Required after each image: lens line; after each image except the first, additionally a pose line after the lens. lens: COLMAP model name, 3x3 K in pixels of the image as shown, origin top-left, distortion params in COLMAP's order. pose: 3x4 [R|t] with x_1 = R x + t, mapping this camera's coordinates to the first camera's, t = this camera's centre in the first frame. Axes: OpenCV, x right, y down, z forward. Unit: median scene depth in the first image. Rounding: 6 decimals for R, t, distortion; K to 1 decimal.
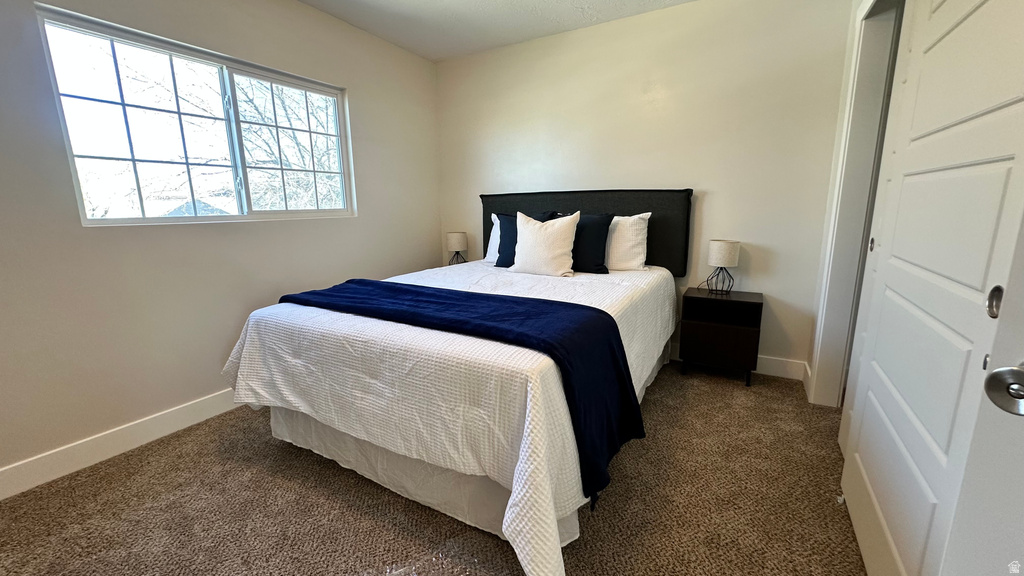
lens RADIAL K [[409.9, 0, 511.1], [0, 409.9, 284.5], [0, 0, 1]] dist [-0.004060, 0.000585]
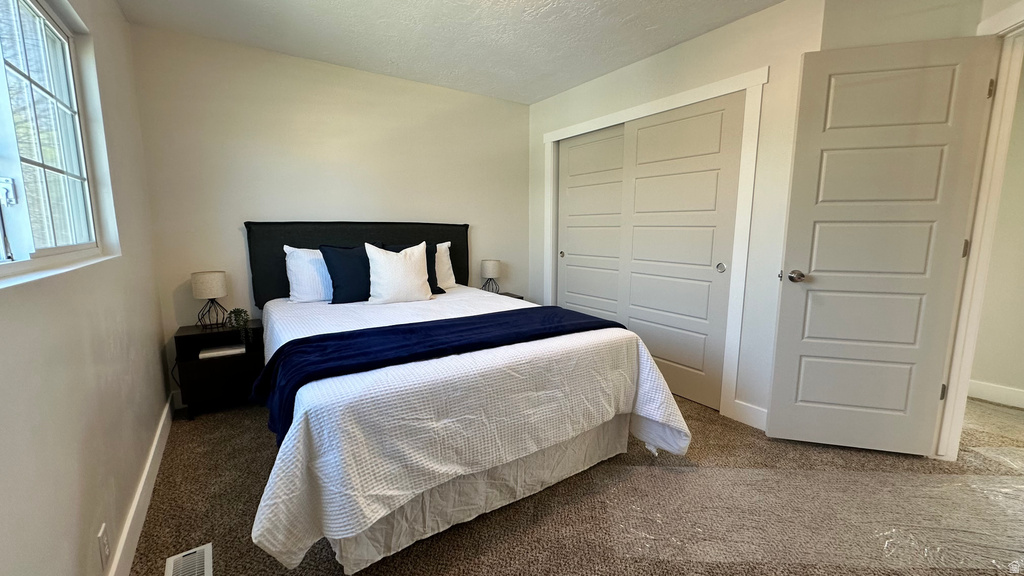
lens RADIAL K [[409.9, 0, 510.0], [0, 409.9, 287.5], [0, 0, 1]] dist [-0.004060, 0.000585]
pose [[0.435197, -0.110923, 0.893476, -0.755396], [0.159705, 0.986155, 0.044639, -0.065379], [-0.886057, 0.123266, 0.446887, 0.294834]]
